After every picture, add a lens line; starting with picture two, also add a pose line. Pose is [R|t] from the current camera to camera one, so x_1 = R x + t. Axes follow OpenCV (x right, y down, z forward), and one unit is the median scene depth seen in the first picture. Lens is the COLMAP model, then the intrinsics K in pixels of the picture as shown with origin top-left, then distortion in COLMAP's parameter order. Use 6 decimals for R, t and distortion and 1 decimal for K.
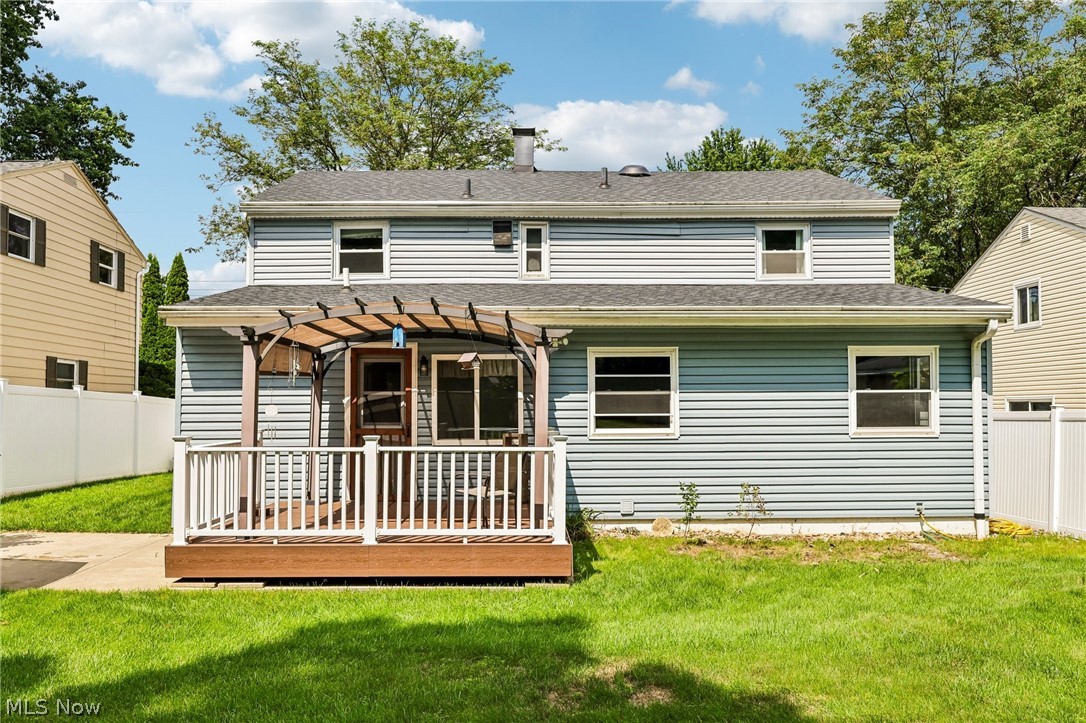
lens RADIAL K [[883.9, 0, 540.4], [0, 883.9, 365.9], [0, 0, 1]] dist [0.010769, 0.006334]
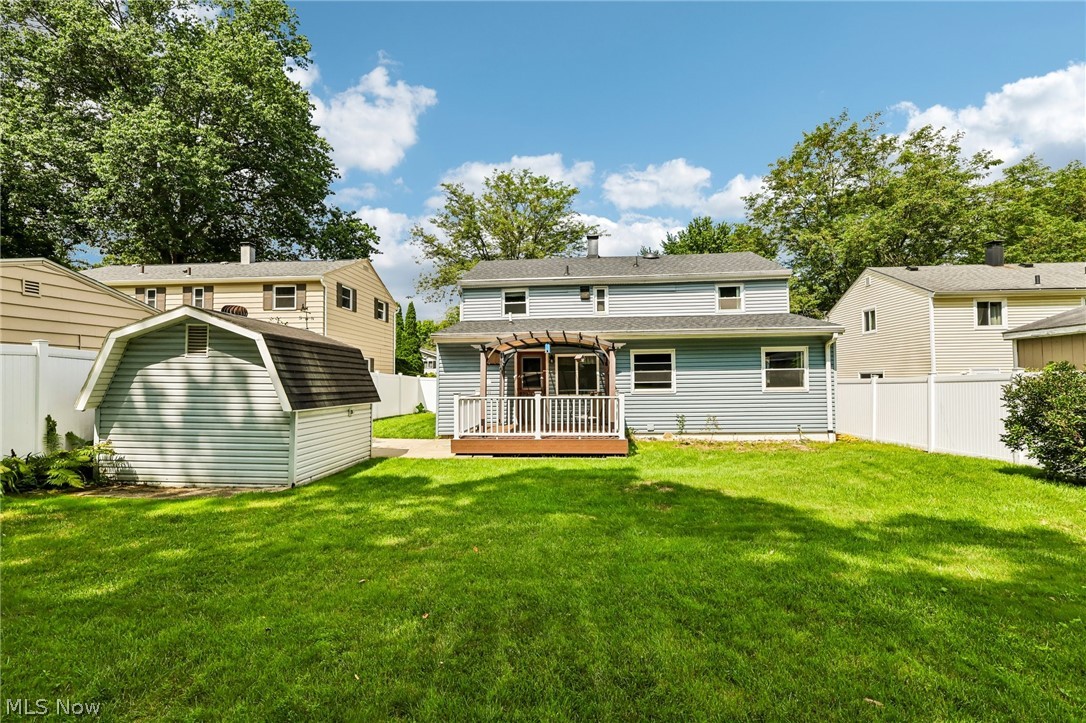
lens RADIAL K [[502.5, 0, 548.5], [0, 502.5, 360.9], [0, 0, 1]] dist [-0.001790, 0.001010]
pose [[0.995598, -0.012337, -0.092915, -0.021463], [0.013134, 0.999882, 0.007978, -0.004953], [0.092806, -0.009164, 0.995642, -0.140787]]
